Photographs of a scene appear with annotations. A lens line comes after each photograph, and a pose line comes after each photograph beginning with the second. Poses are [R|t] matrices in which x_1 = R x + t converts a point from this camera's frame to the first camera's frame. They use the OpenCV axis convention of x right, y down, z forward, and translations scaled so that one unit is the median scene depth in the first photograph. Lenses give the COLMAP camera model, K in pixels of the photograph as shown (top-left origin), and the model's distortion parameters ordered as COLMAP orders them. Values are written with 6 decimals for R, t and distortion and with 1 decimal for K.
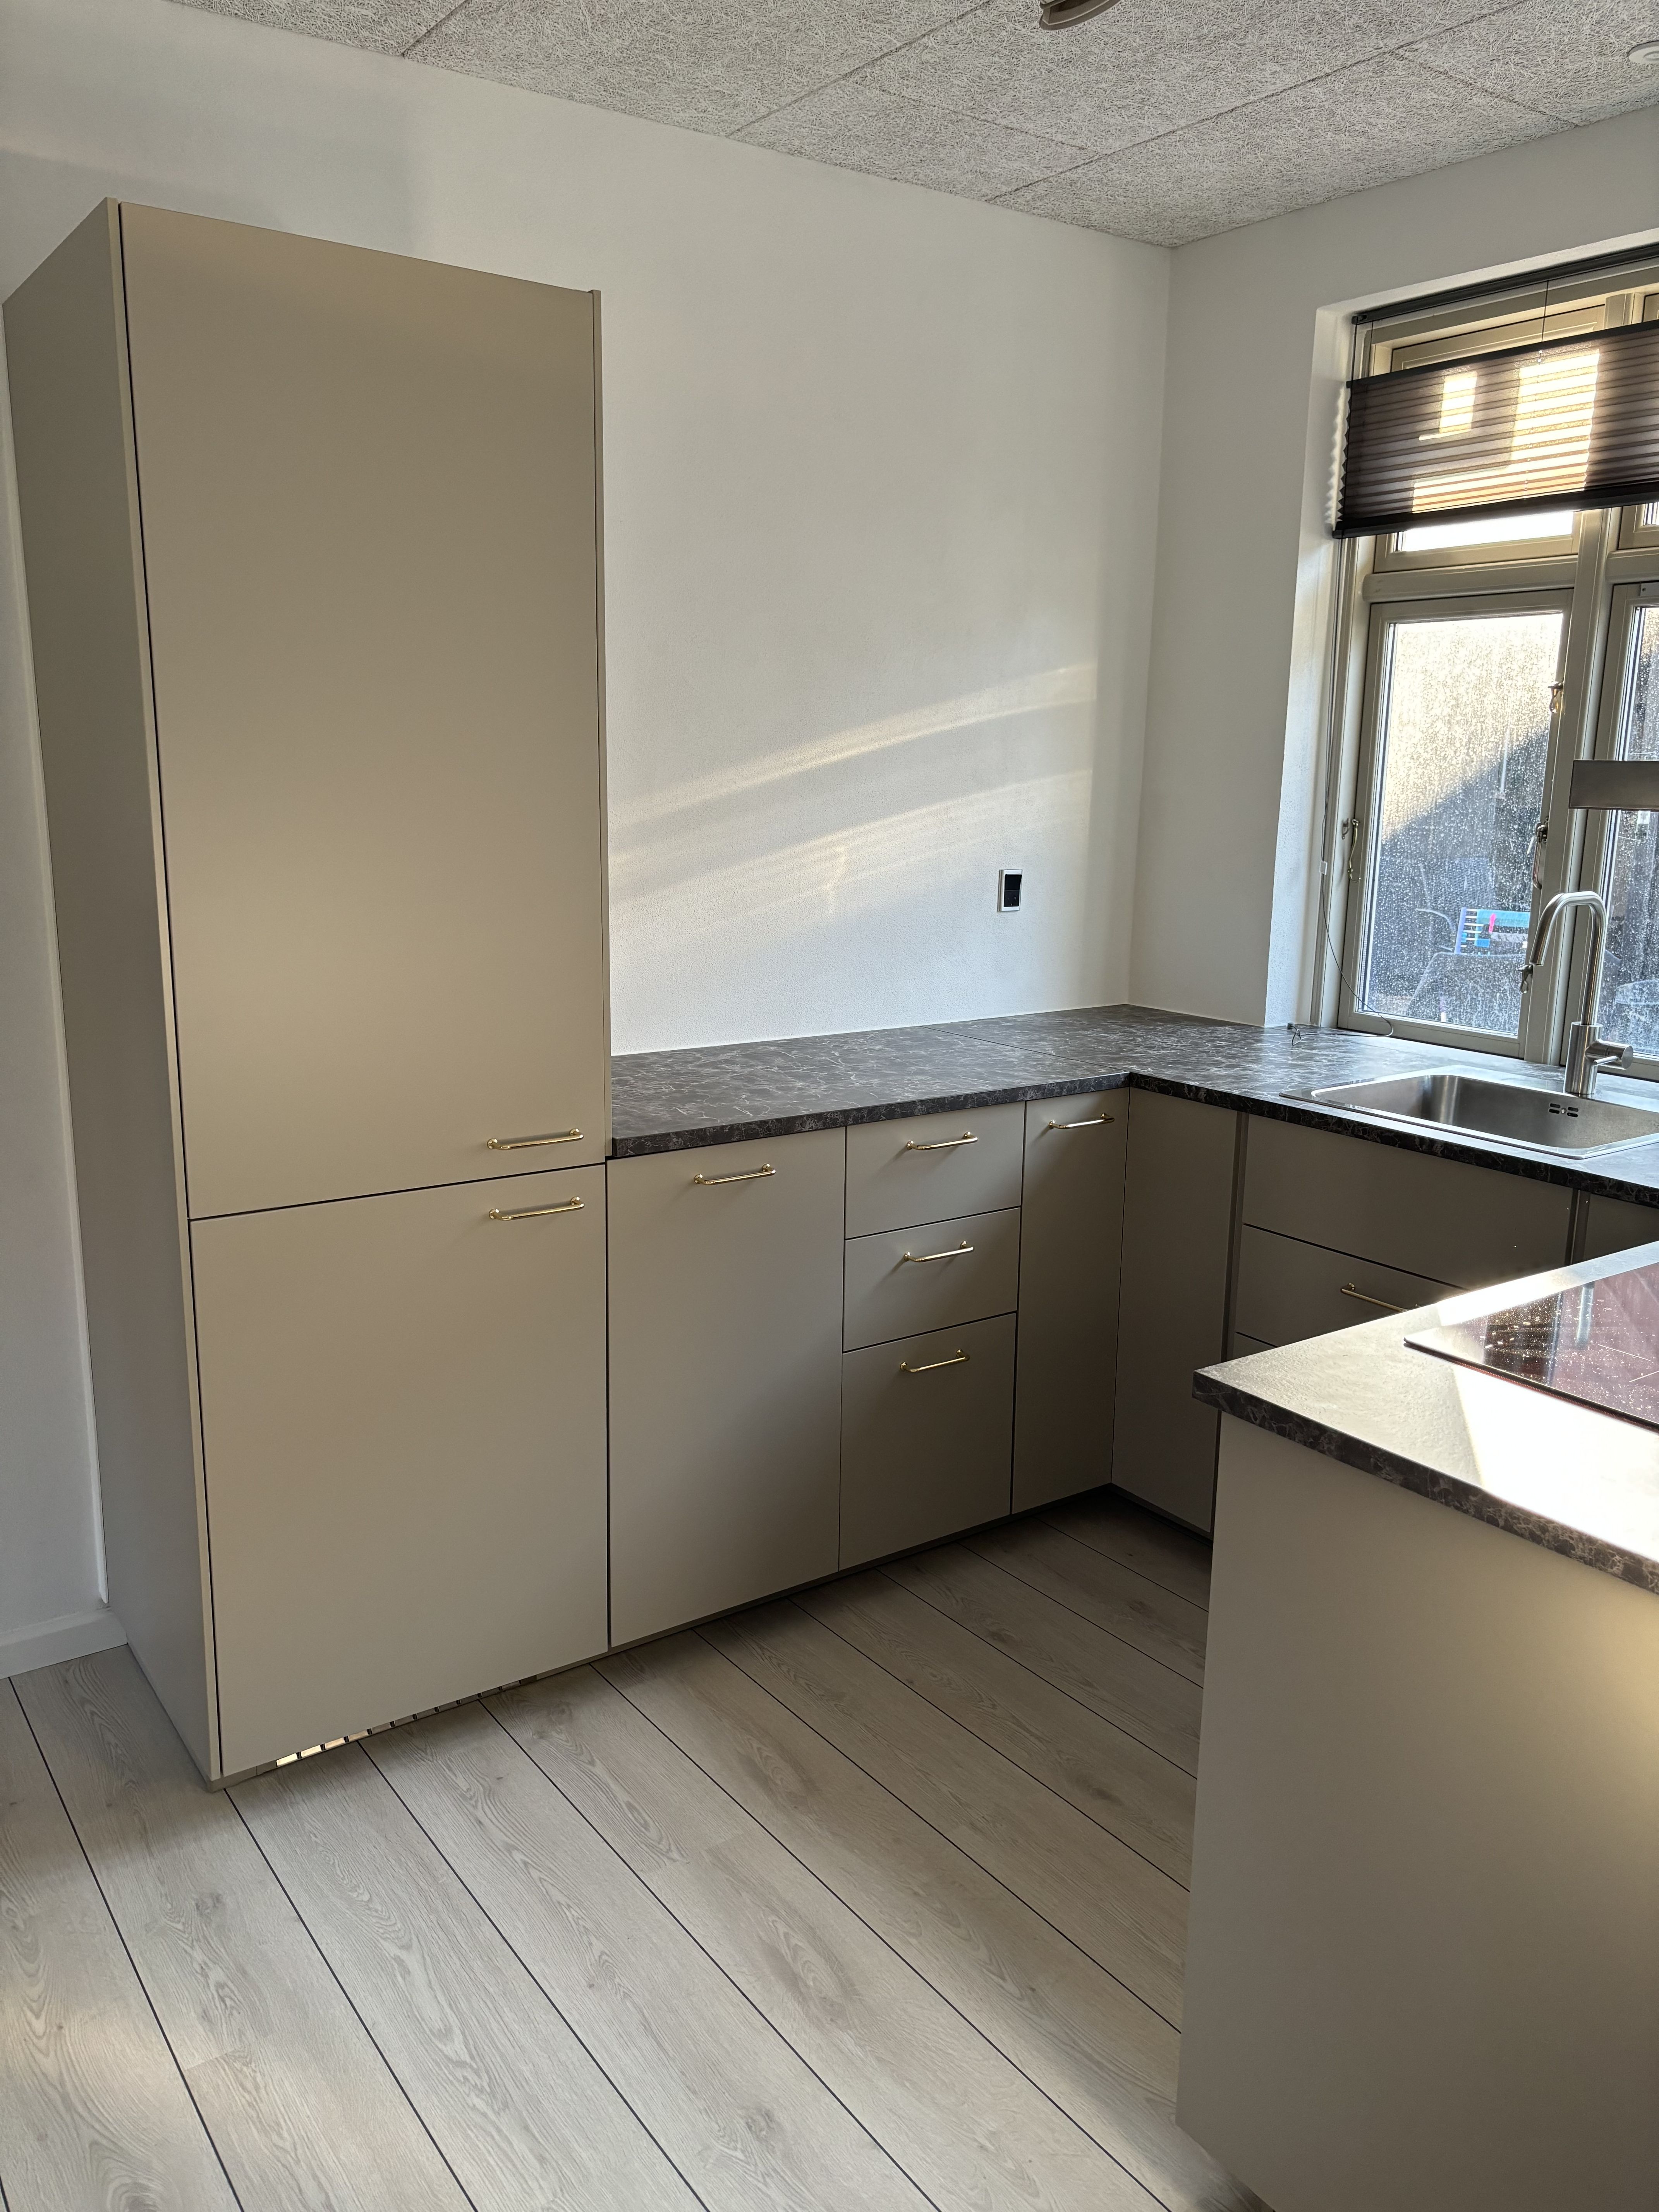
lens RADIAL K [[1674.7, 0, 828.4], [0, 1674.7, 1106.4], [0, 0, 1]] dist [-0.003438, 0.004742]
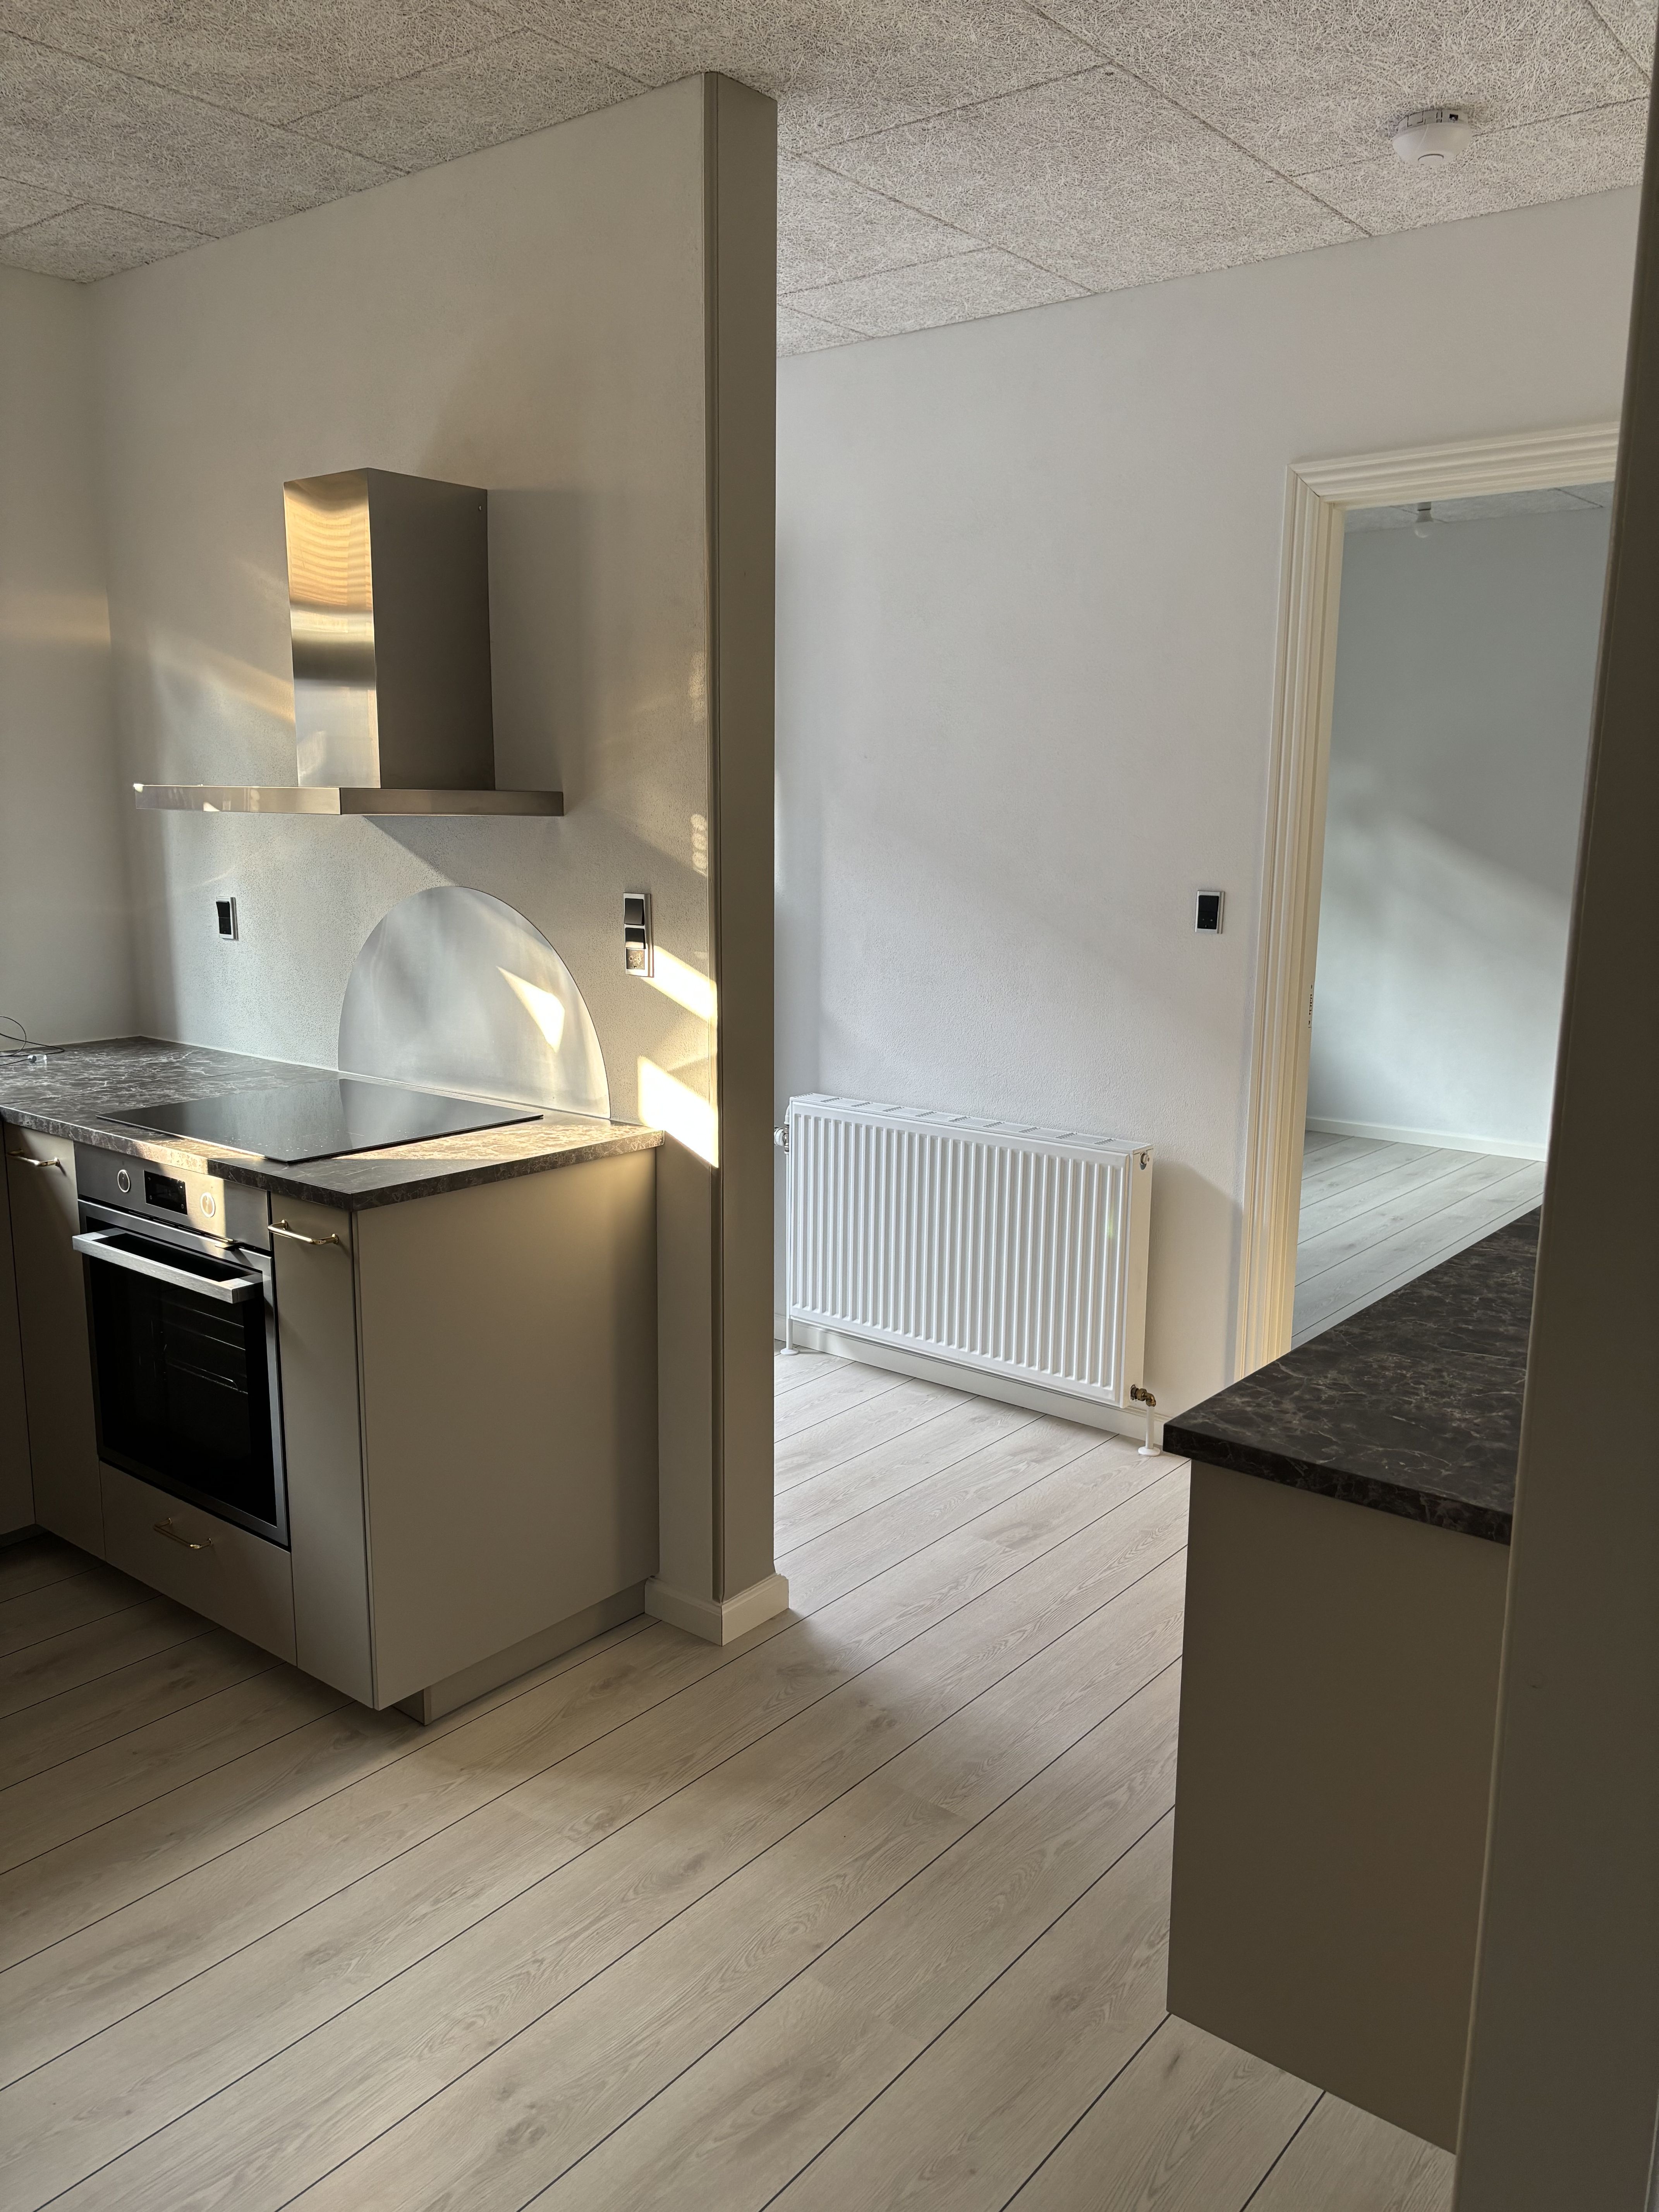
lens RADIAL K [[1674.7, 0, 828.2], [0, 1674.7, 1107.0], [0, 0, 1]] dist [-0.003438, 0.004742]
pose [[-0.268908, -0.196560, 0.942896, -1.076402], [0.189072, 0.949135, 0.251783, -0.179037], [-0.944426, 0.245982, -0.218066, 0.736528]]
